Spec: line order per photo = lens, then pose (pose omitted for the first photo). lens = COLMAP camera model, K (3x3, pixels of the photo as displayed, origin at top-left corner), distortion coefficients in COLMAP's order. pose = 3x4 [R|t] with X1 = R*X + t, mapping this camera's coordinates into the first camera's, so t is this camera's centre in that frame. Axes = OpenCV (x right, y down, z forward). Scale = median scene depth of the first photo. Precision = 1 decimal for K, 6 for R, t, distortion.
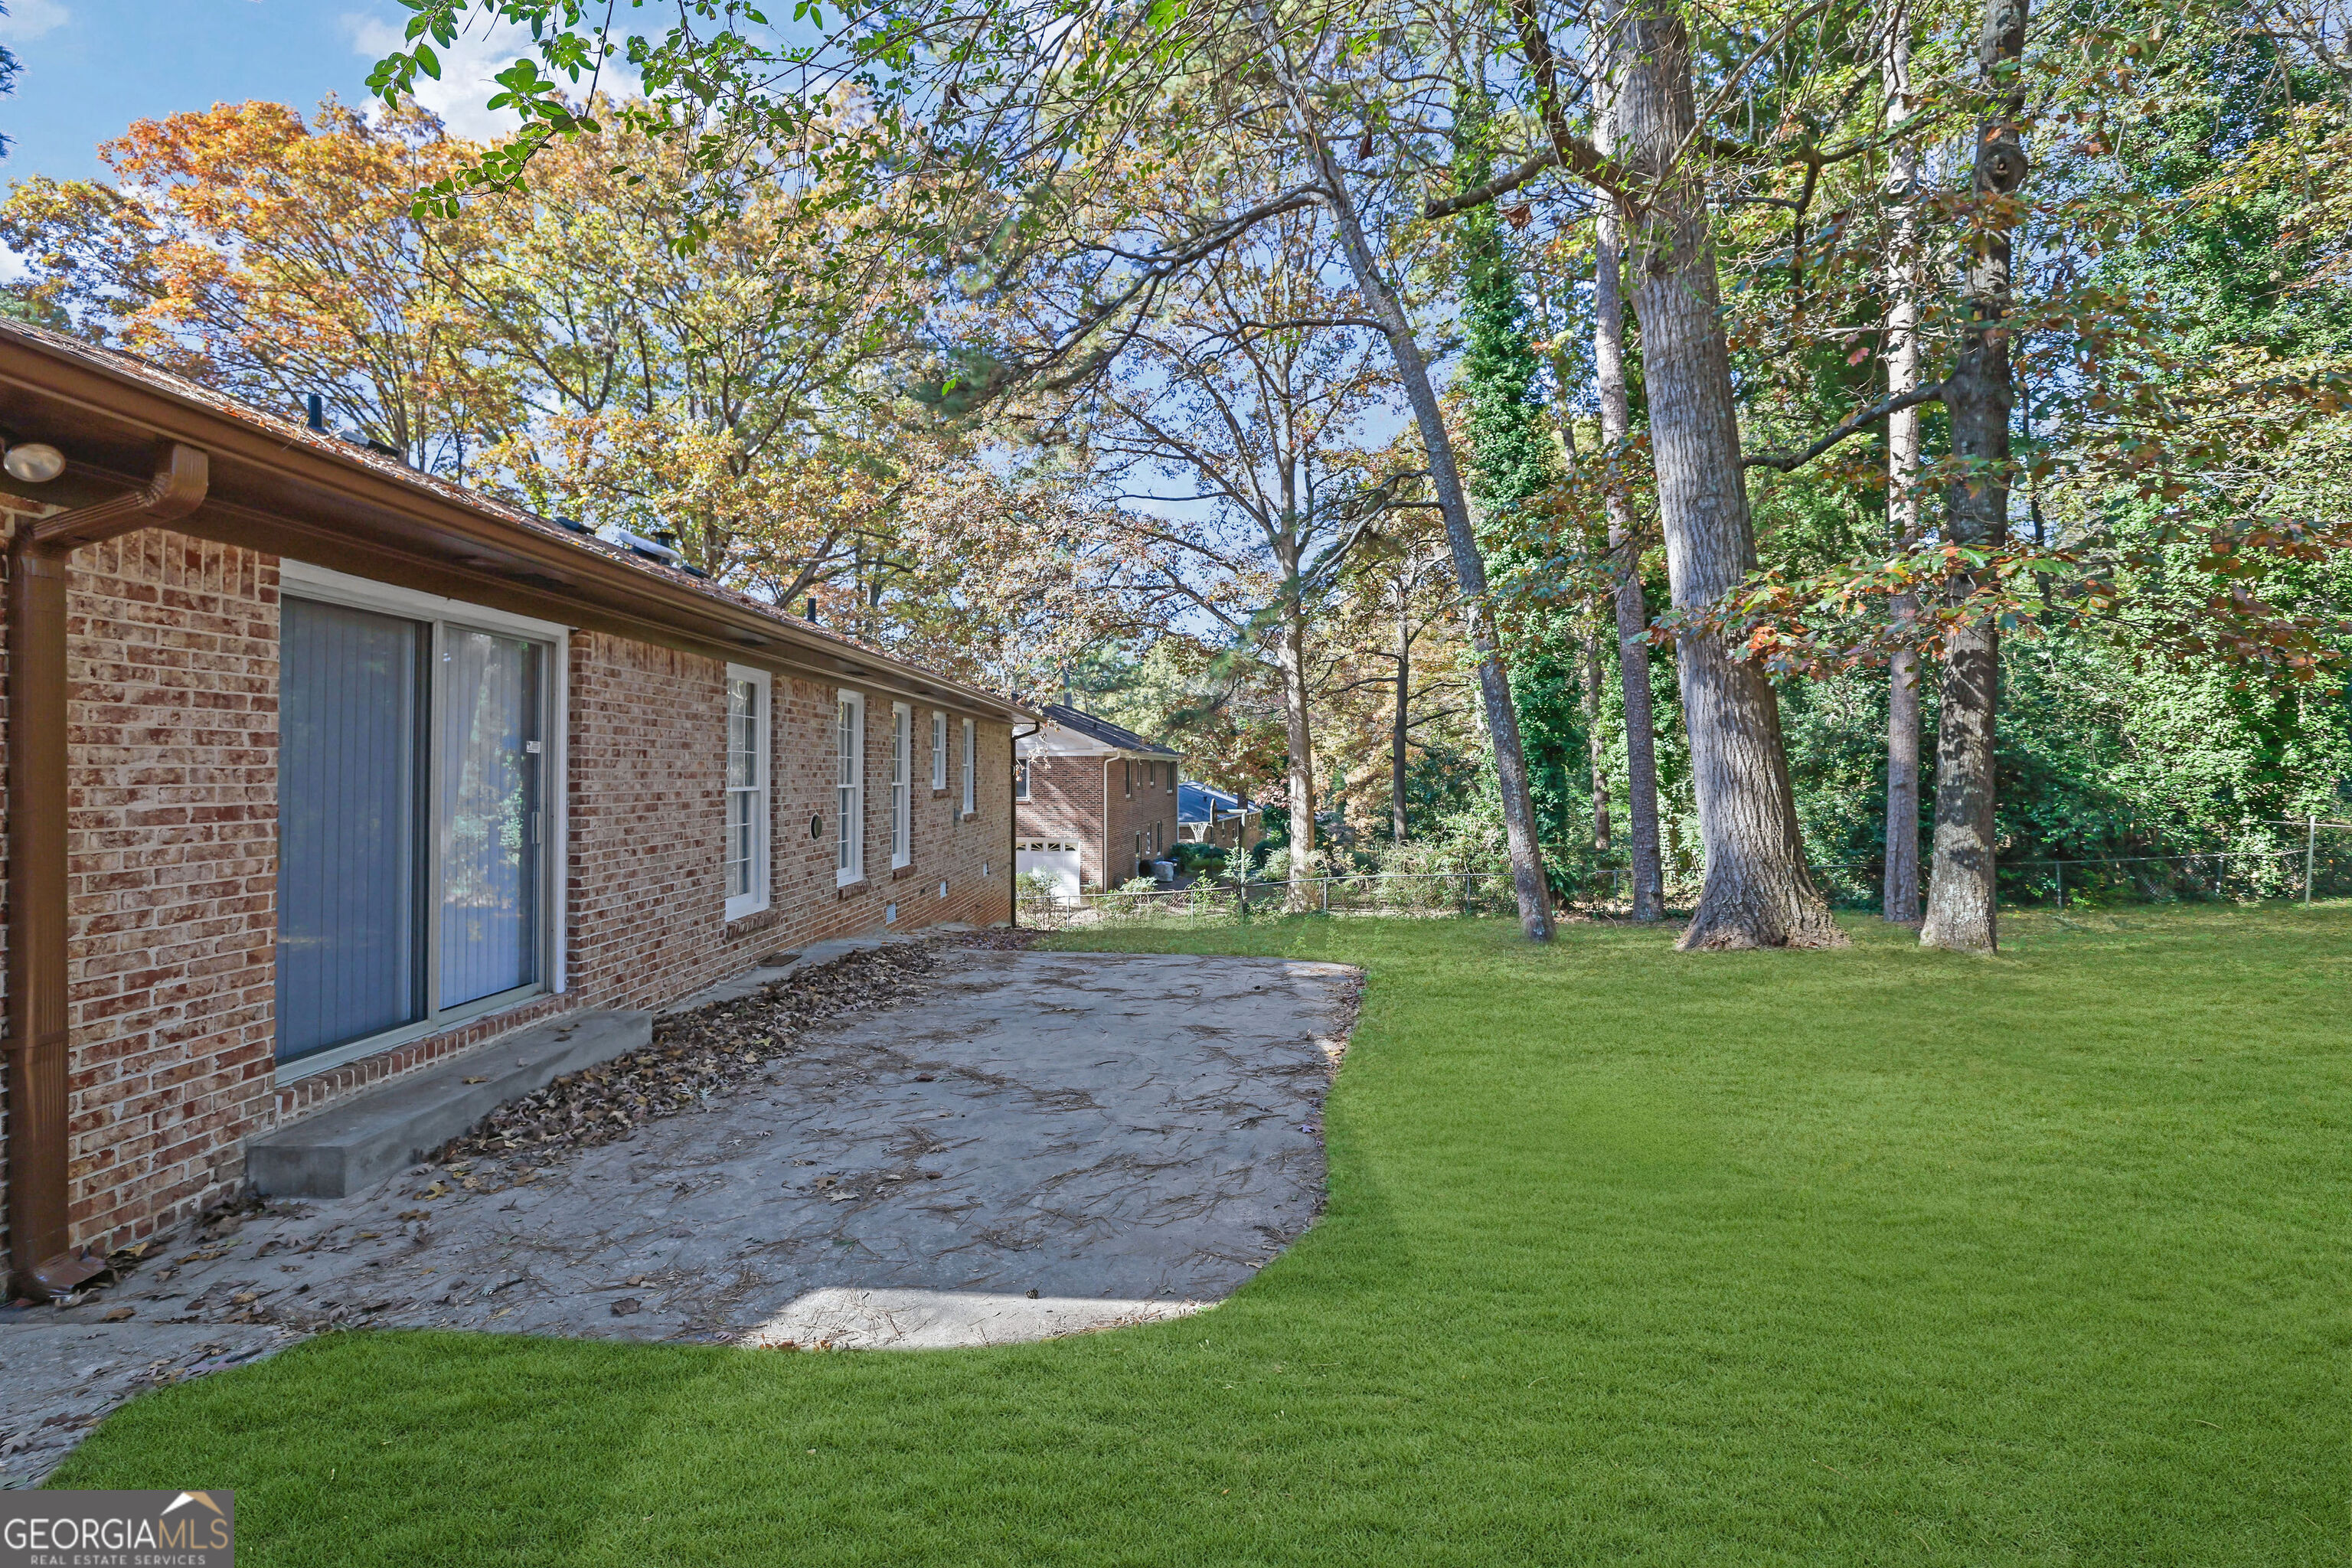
lens RADIAL K [[1019.7, 0, 1174.8], [0, 1019.7, 827.2], [0, 0, 1]] dist [-0.049610, 0.019428]
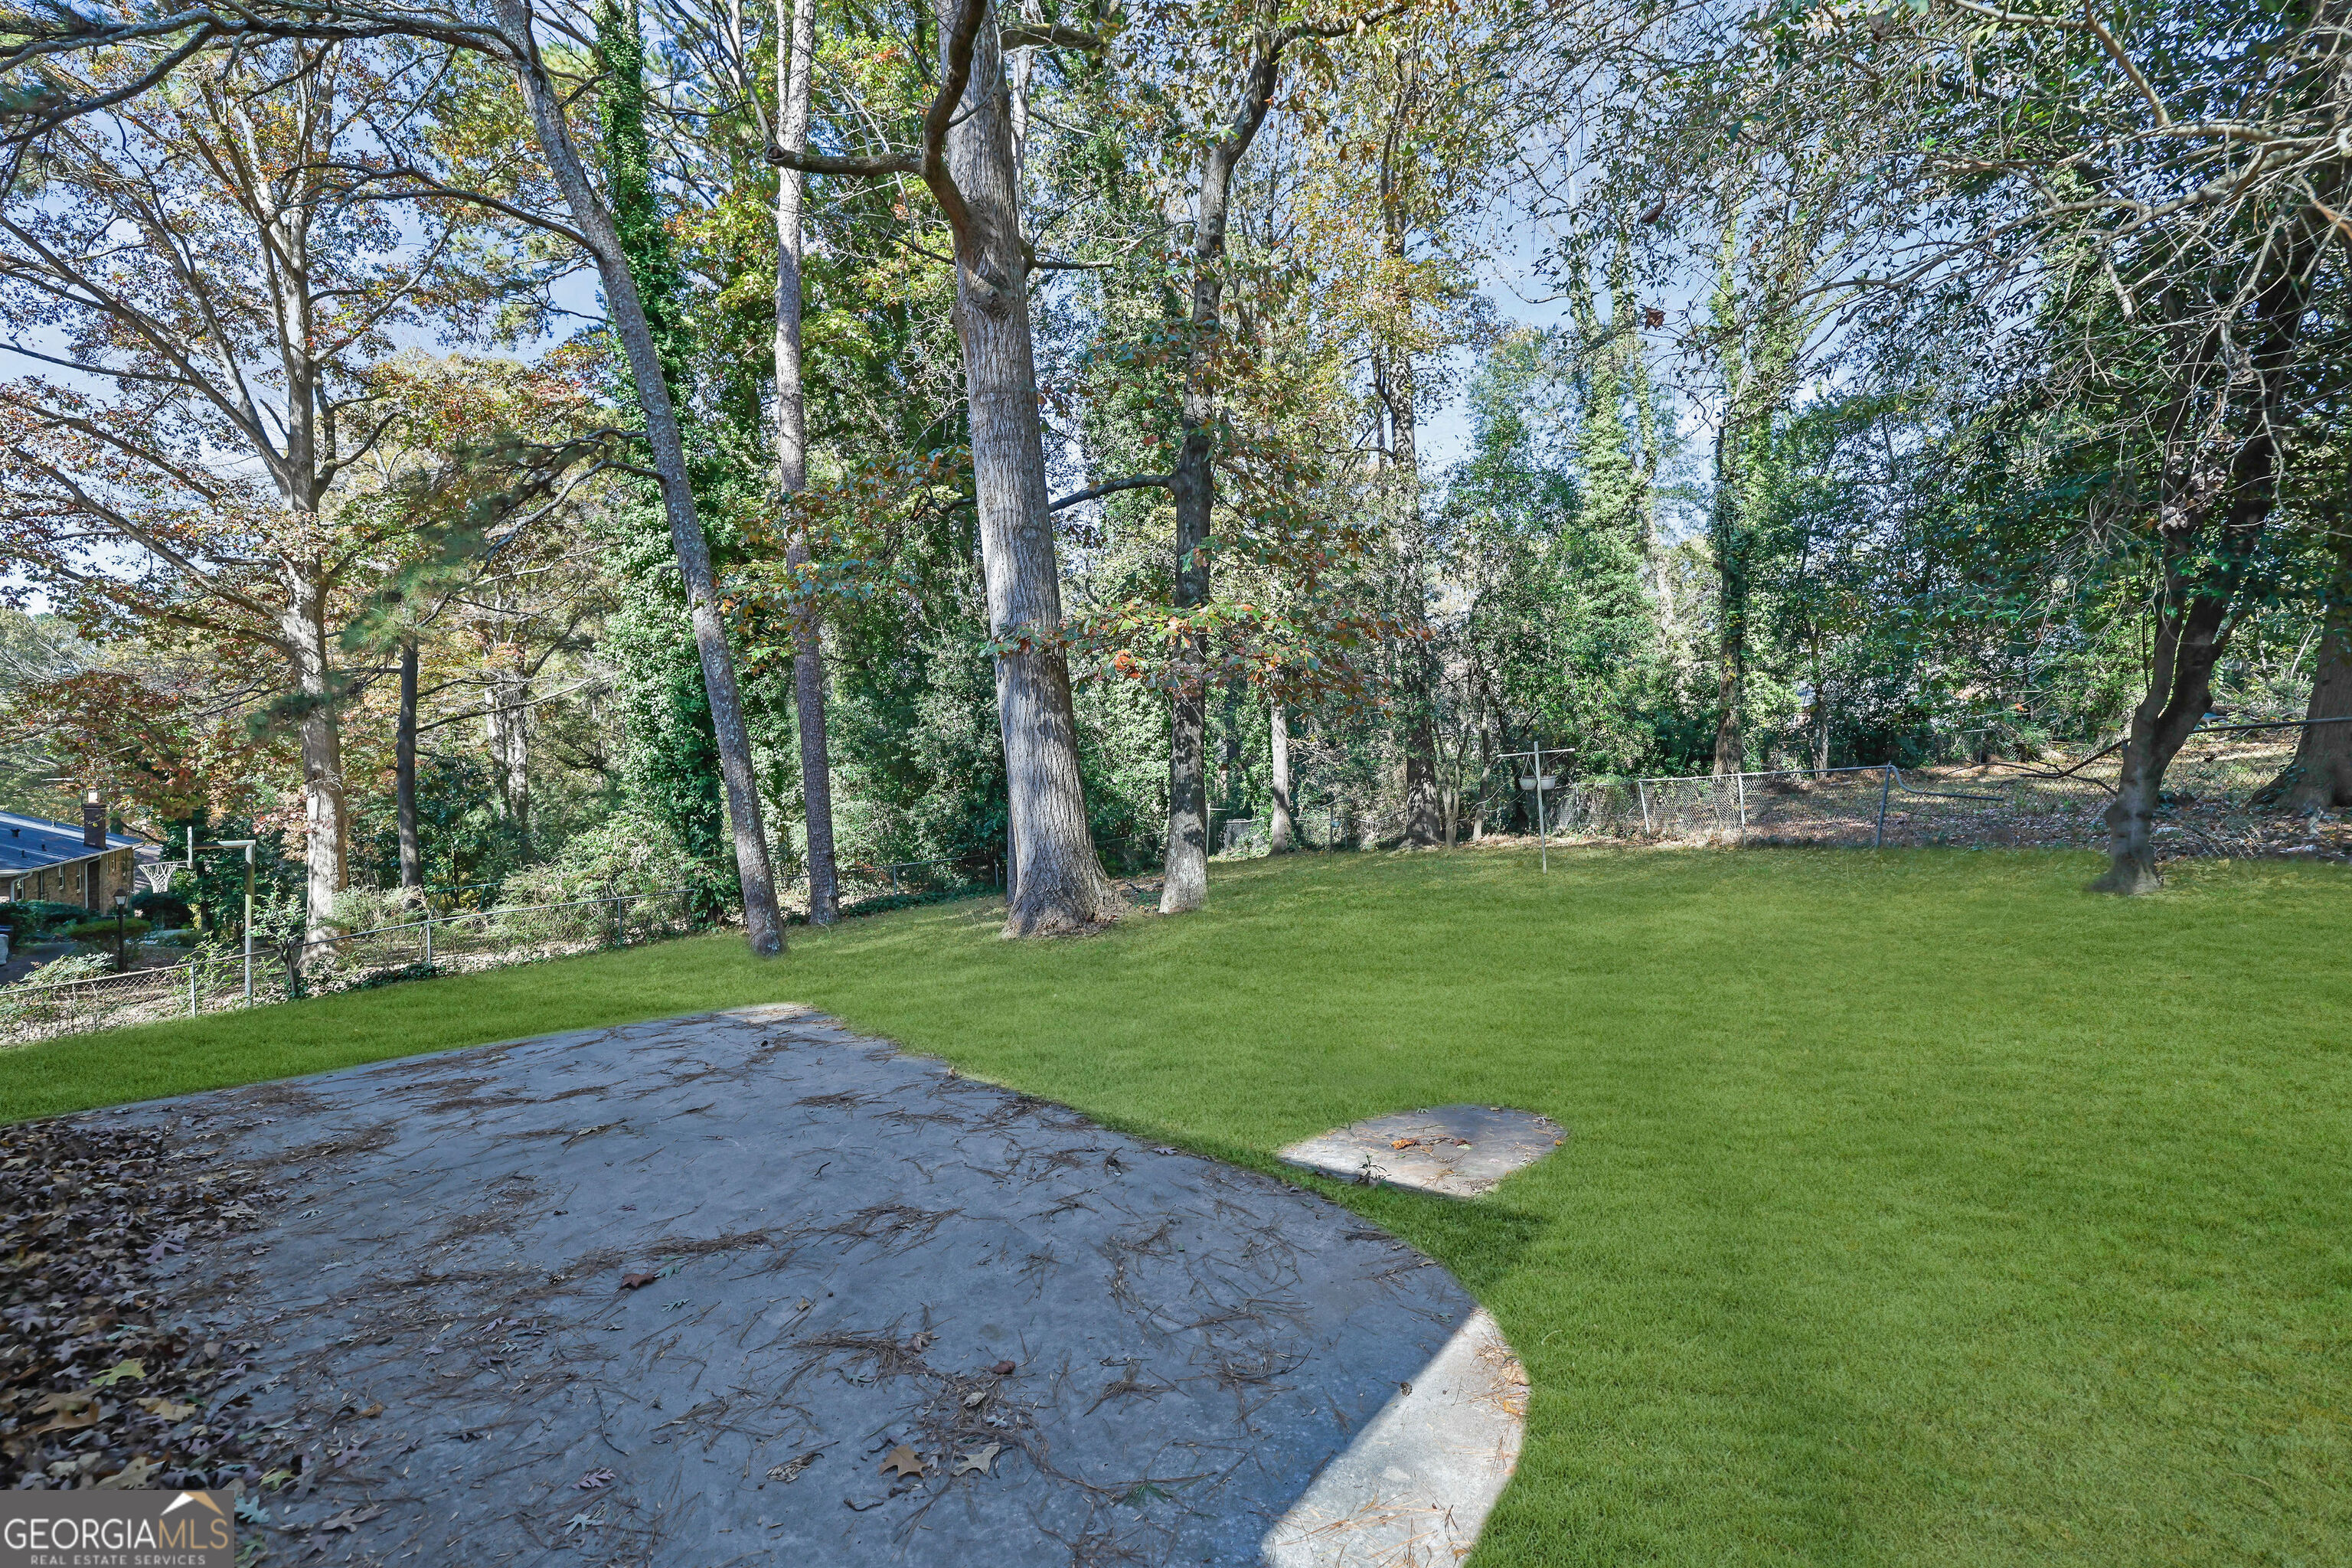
lens RADIAL K [[1019.7, 0, 1174.8], [0, 1019.7, 827.2], [0, 0, 1]] dist [-0.049610, 0.019428]
pose [[0.572207, -0.043673, 0.818946, -0.160038], [0.053716, 0.998433, 0.015712, -0.002977], [-0.818348, 0.035000, 0.573656, 0.119144]]
